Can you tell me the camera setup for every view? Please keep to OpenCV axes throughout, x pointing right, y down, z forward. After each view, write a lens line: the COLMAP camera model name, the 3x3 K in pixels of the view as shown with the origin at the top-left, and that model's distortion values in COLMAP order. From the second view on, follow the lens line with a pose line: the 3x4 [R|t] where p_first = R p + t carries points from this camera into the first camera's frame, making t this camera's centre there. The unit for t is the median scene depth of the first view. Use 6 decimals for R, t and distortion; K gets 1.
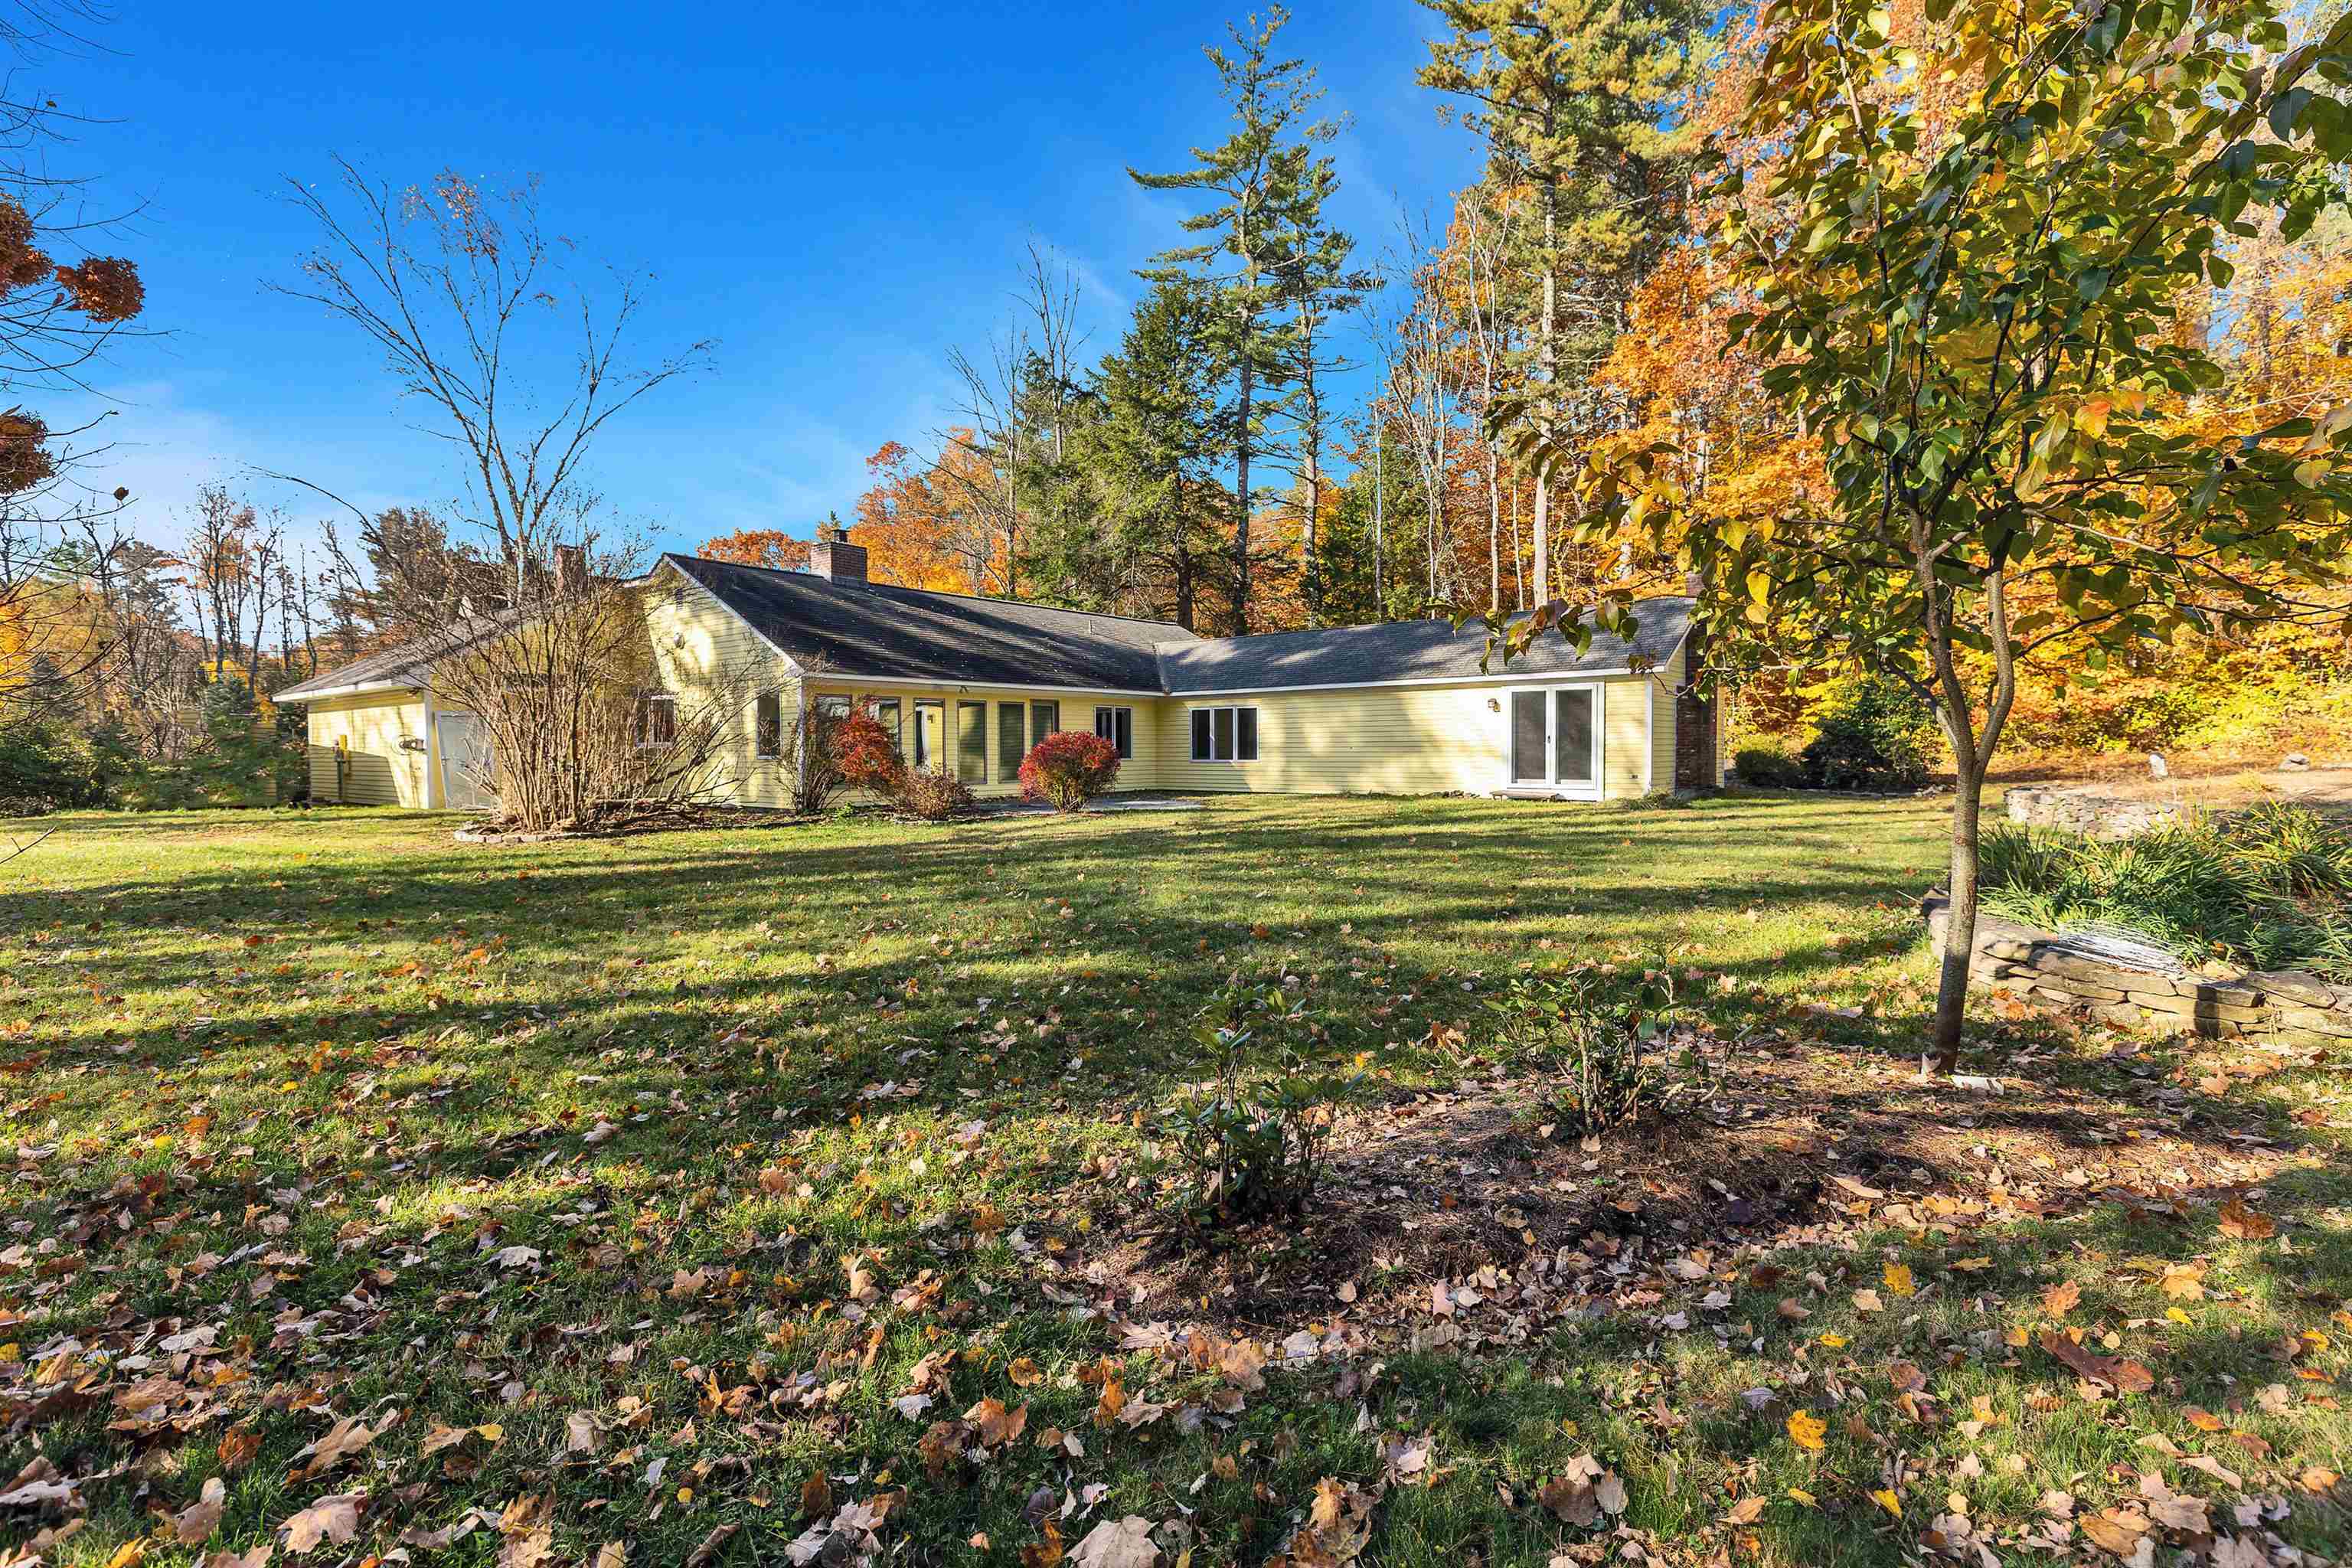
lens RADIAL K [[1052.9, 0, 1164.2], [0, 1052.9, 787.7], [0, 0, 1]] dist [0.004738, 0.000214]
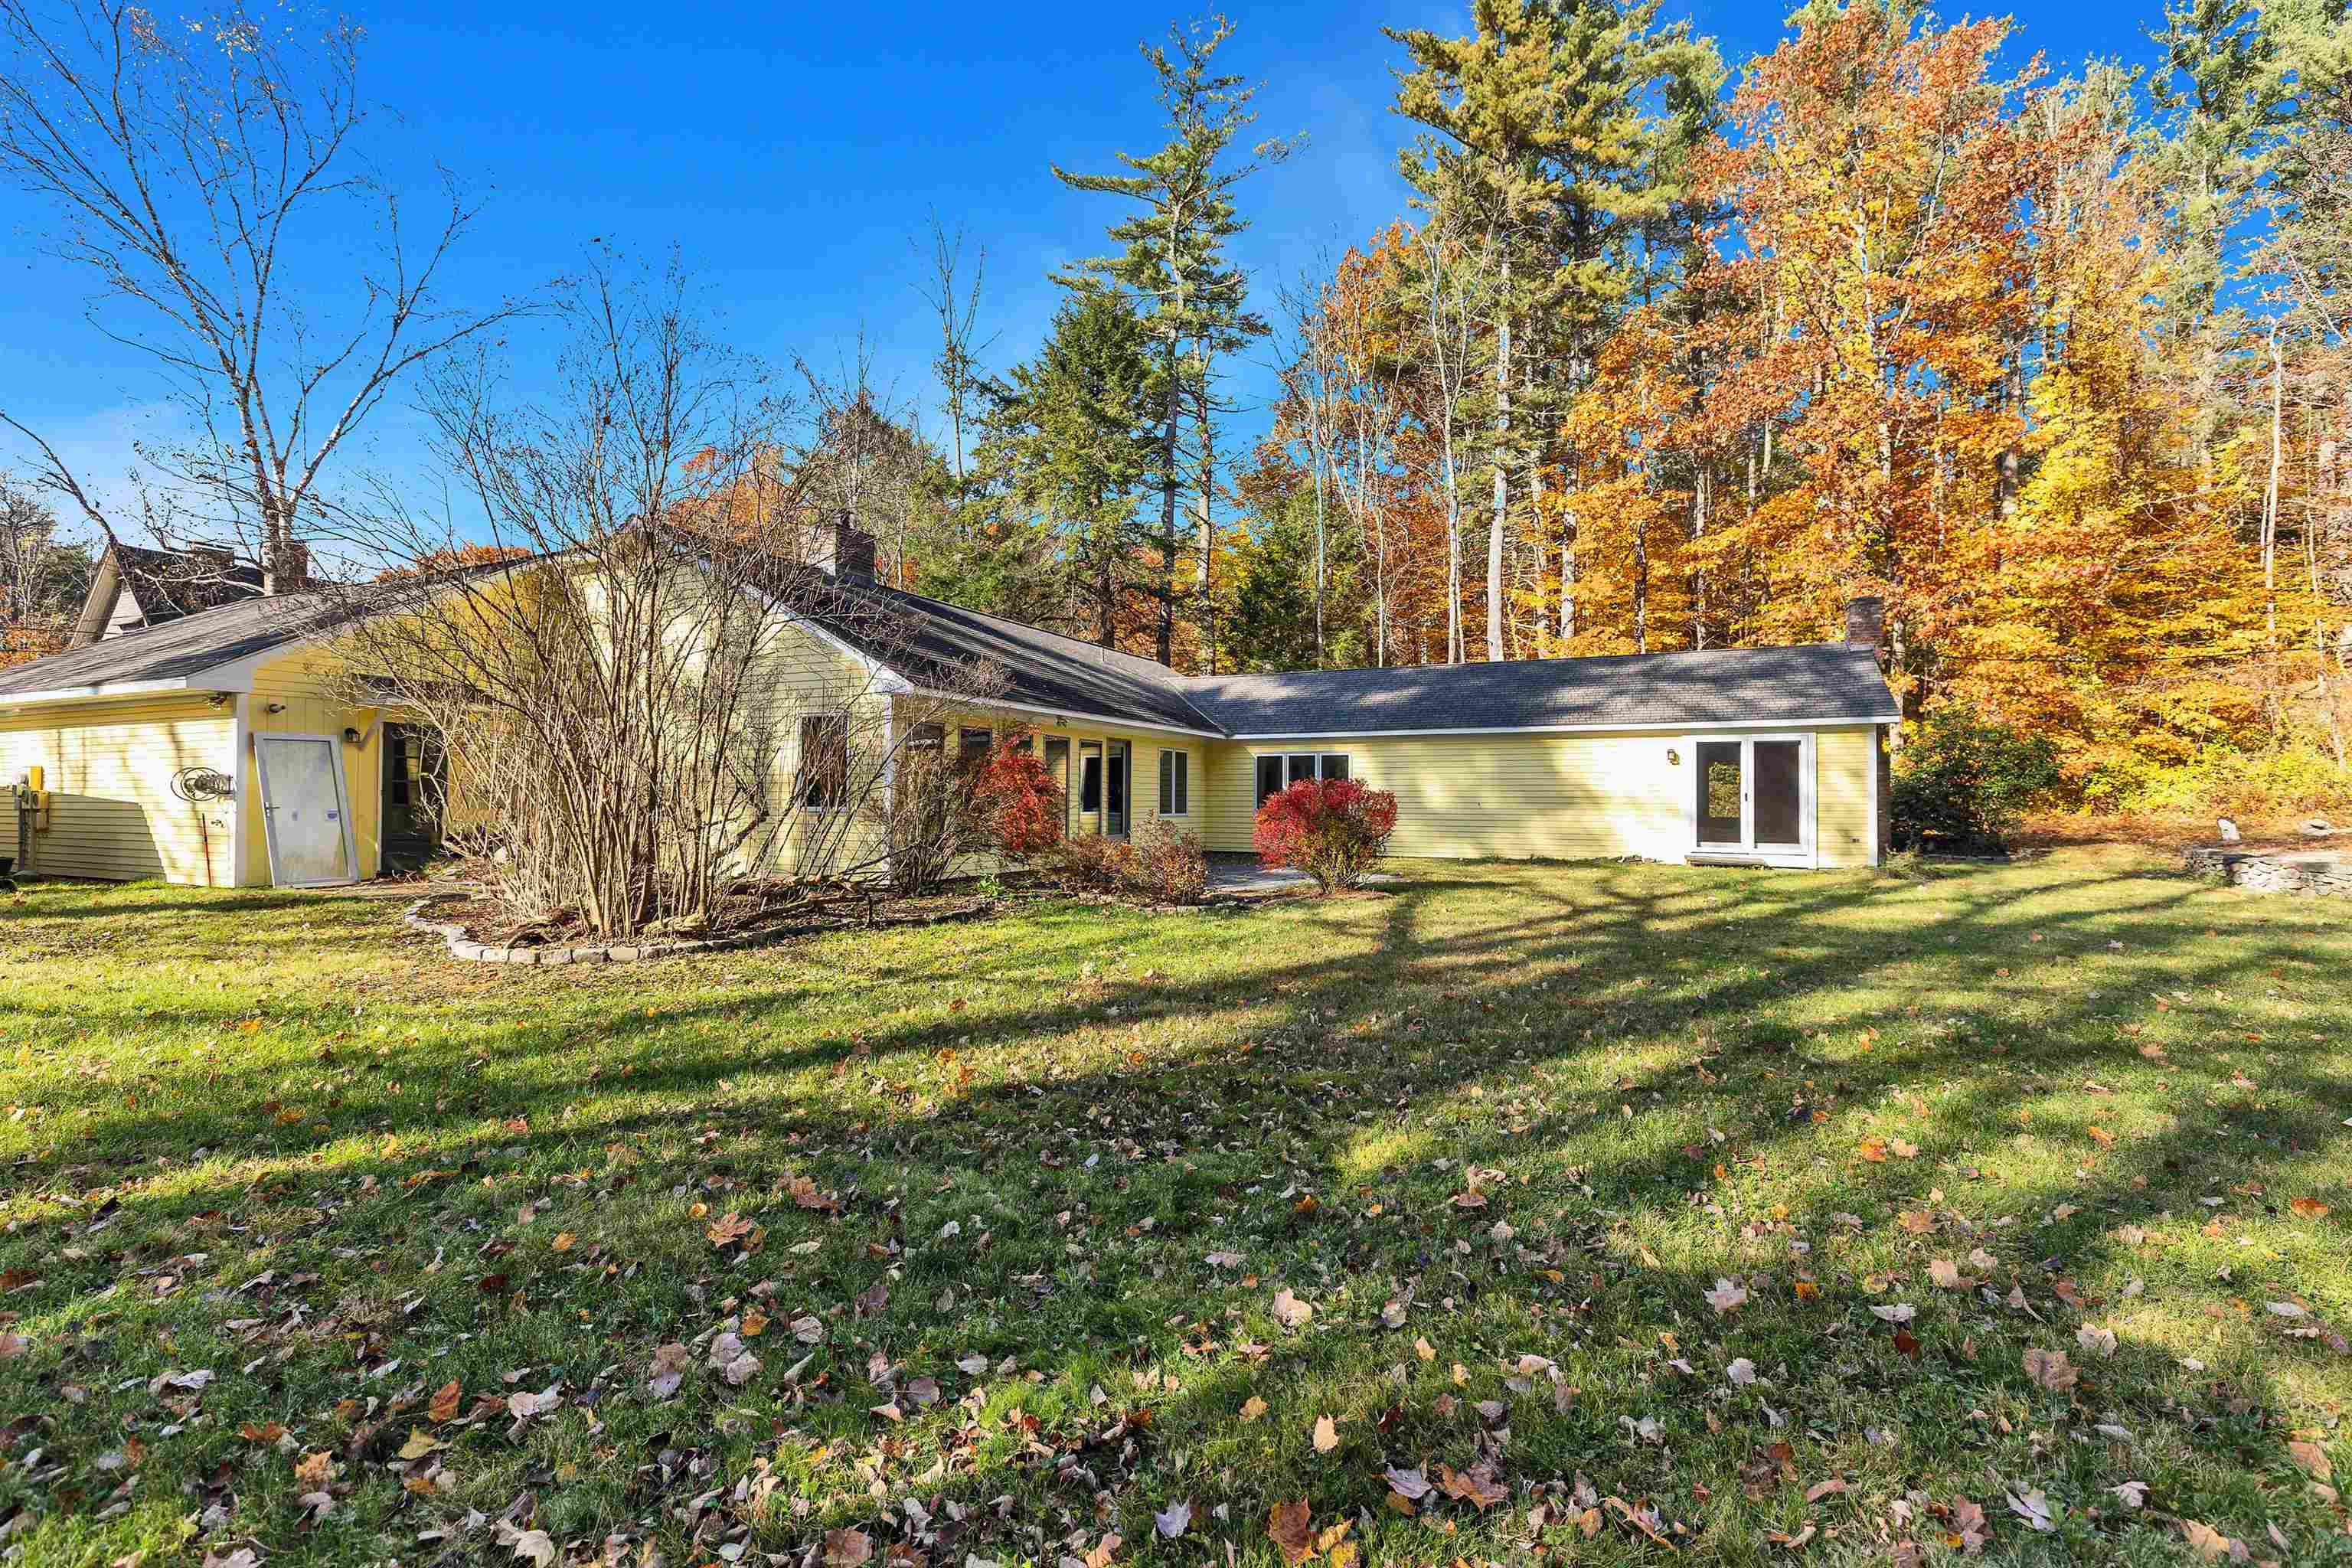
lens RADIAL K [[1052.9, 0, 1164.2], [0, 1052.9, 787.7], [0, 0, 1]] dist [0.004738, 0.000214]
pose [[0.973572, 0.013792, 0.227962, -0.251693], [-0.002315, 0.998719, -0.050540, -0.006825], [-0.228367, 0.048677, 0.972357, 0.217110]]
